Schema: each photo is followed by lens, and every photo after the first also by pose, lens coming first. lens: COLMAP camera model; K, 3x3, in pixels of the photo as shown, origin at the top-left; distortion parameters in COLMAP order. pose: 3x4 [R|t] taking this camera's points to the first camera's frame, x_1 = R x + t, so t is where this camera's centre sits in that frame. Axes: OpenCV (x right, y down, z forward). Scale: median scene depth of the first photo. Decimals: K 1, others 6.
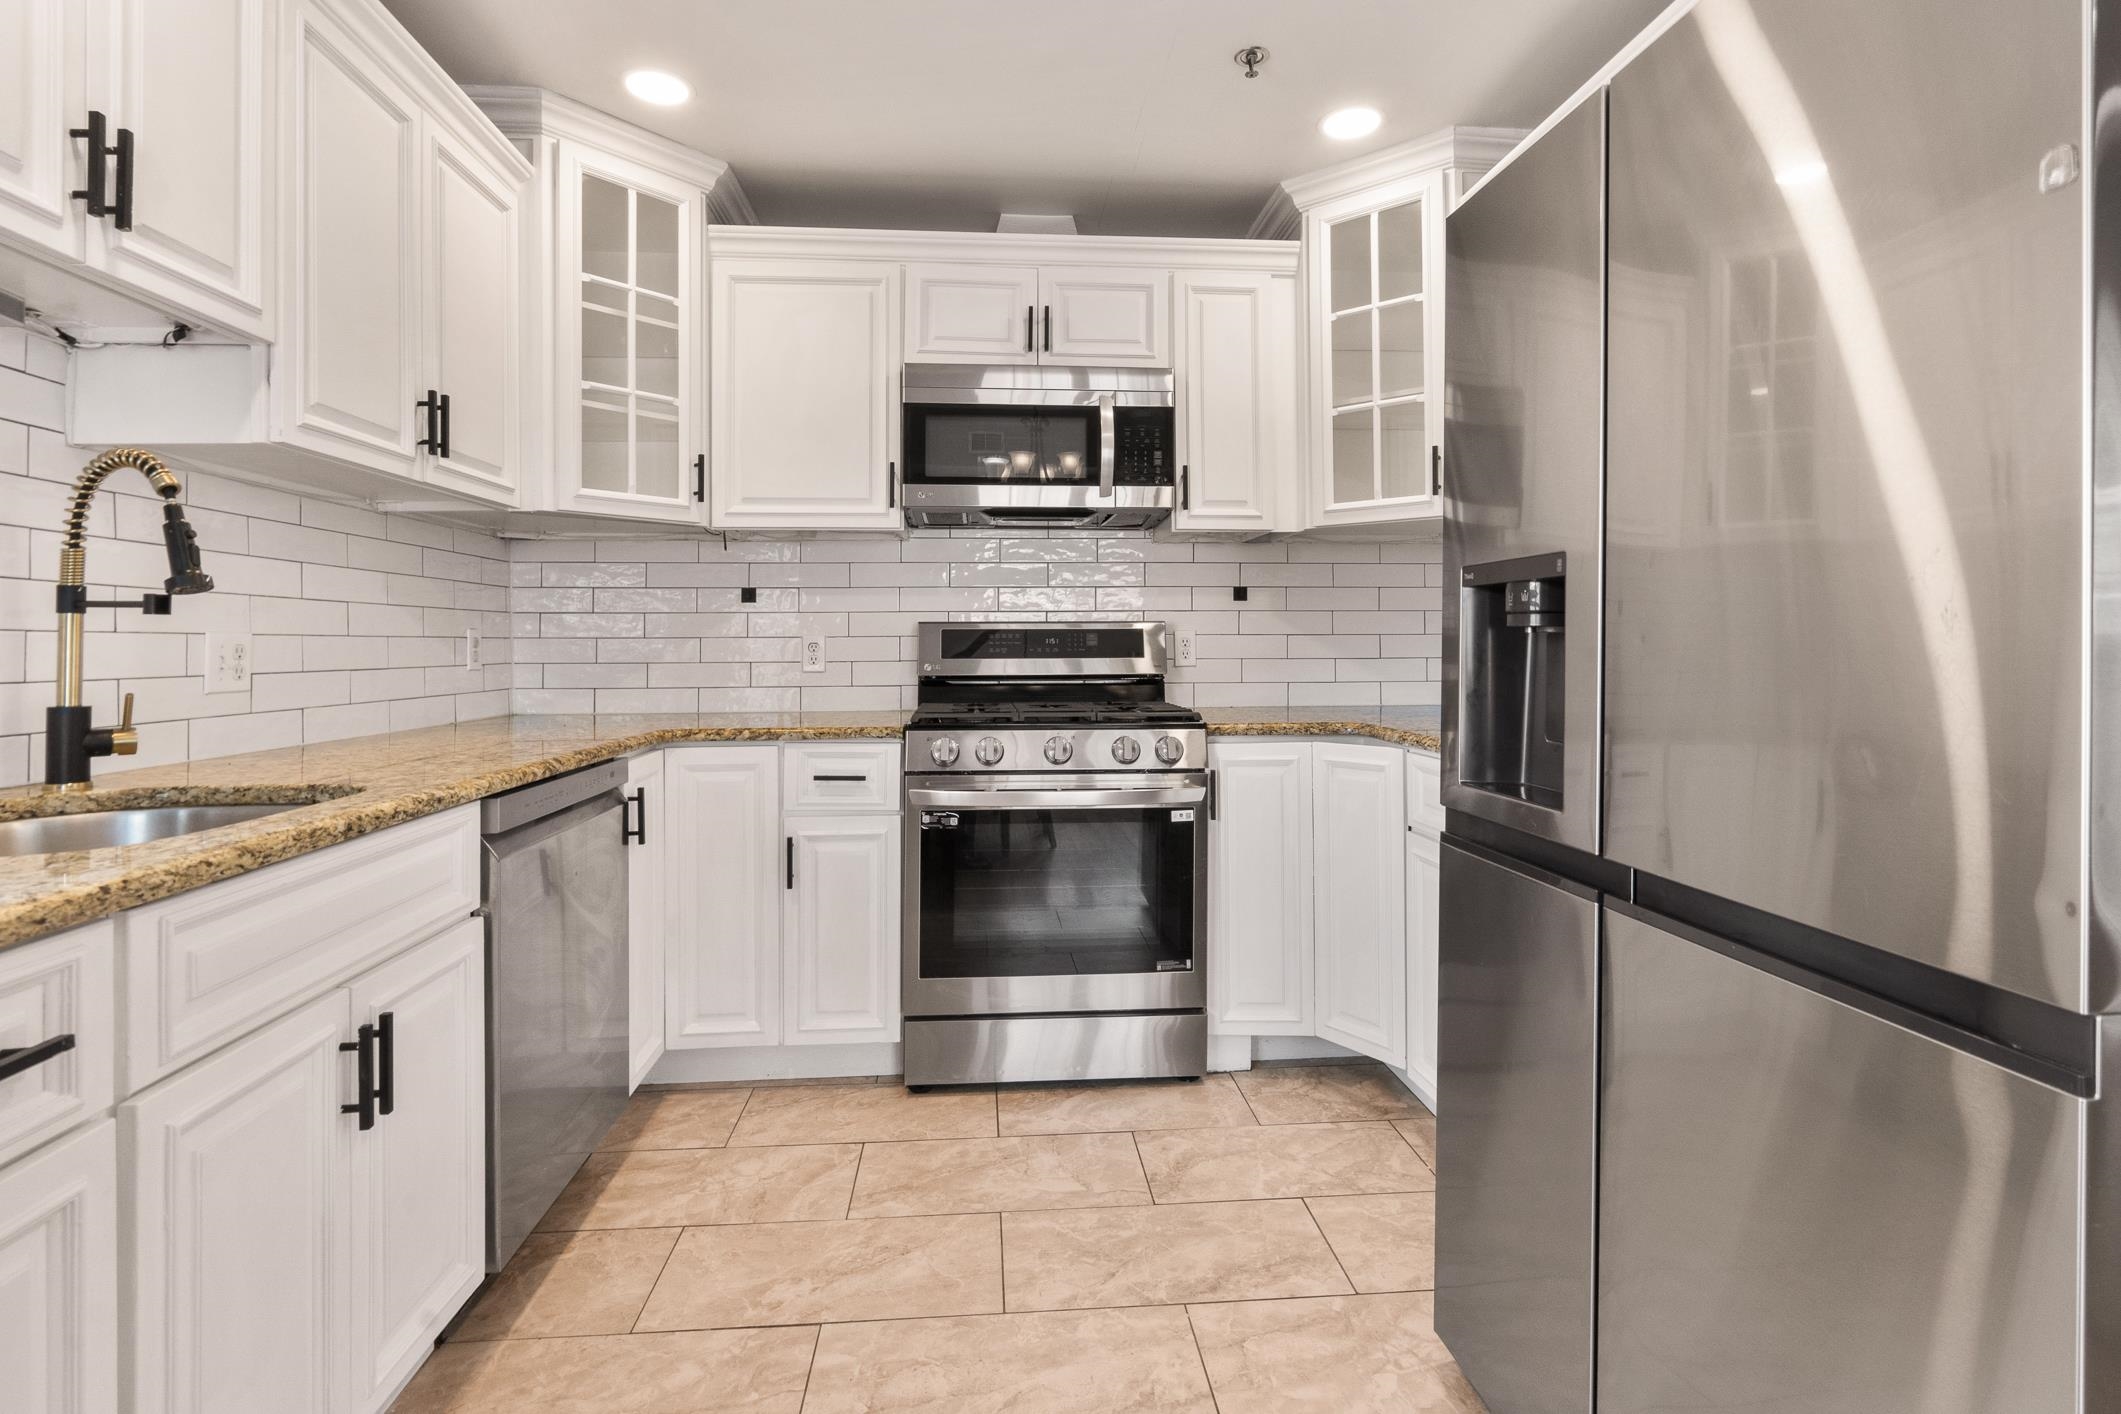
lens RADIAL K [[1007.6, 0, 1064.5], [0, 1007.6, 663.4], [0, 0, 1]] dist [-0.001154, -0.000313]
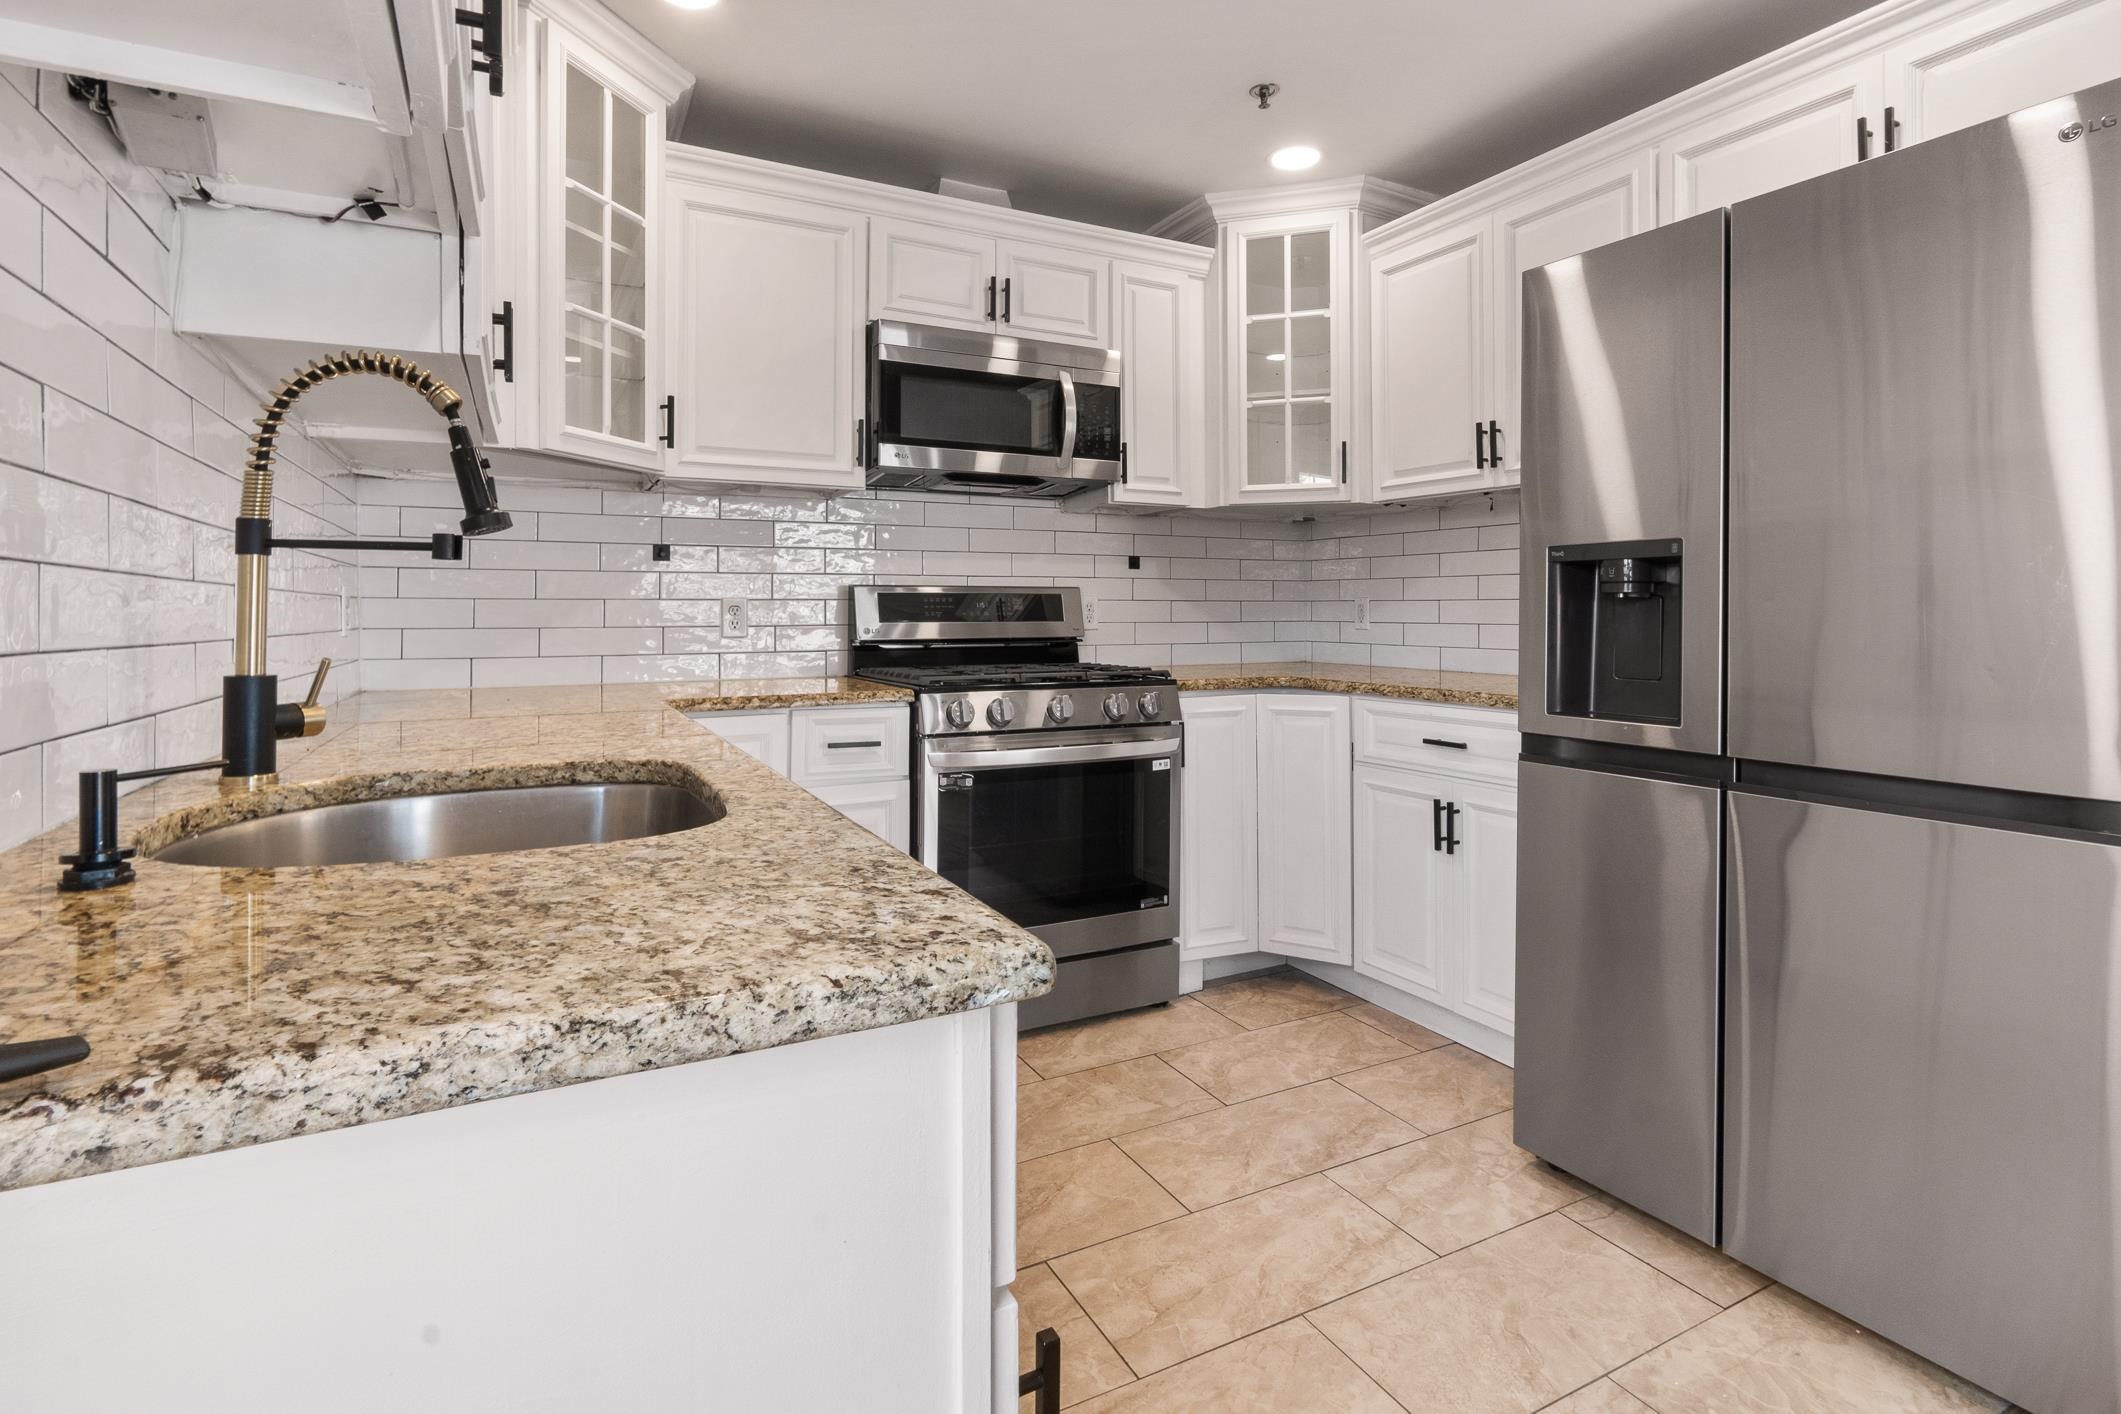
lens RADIAL K [[1018.7, 0, 1066.8], [0, 1018.7, 639.7], [0, 0, 1]] dist [-0.004408, 0.000805]
pose [[0.921806, -0.007190, 0.387585, -0.399954], [0.004741, 0.999962, 0.007273, 0.006960], [-0.387623, -0.004867, 0.921805, 0.020979]]
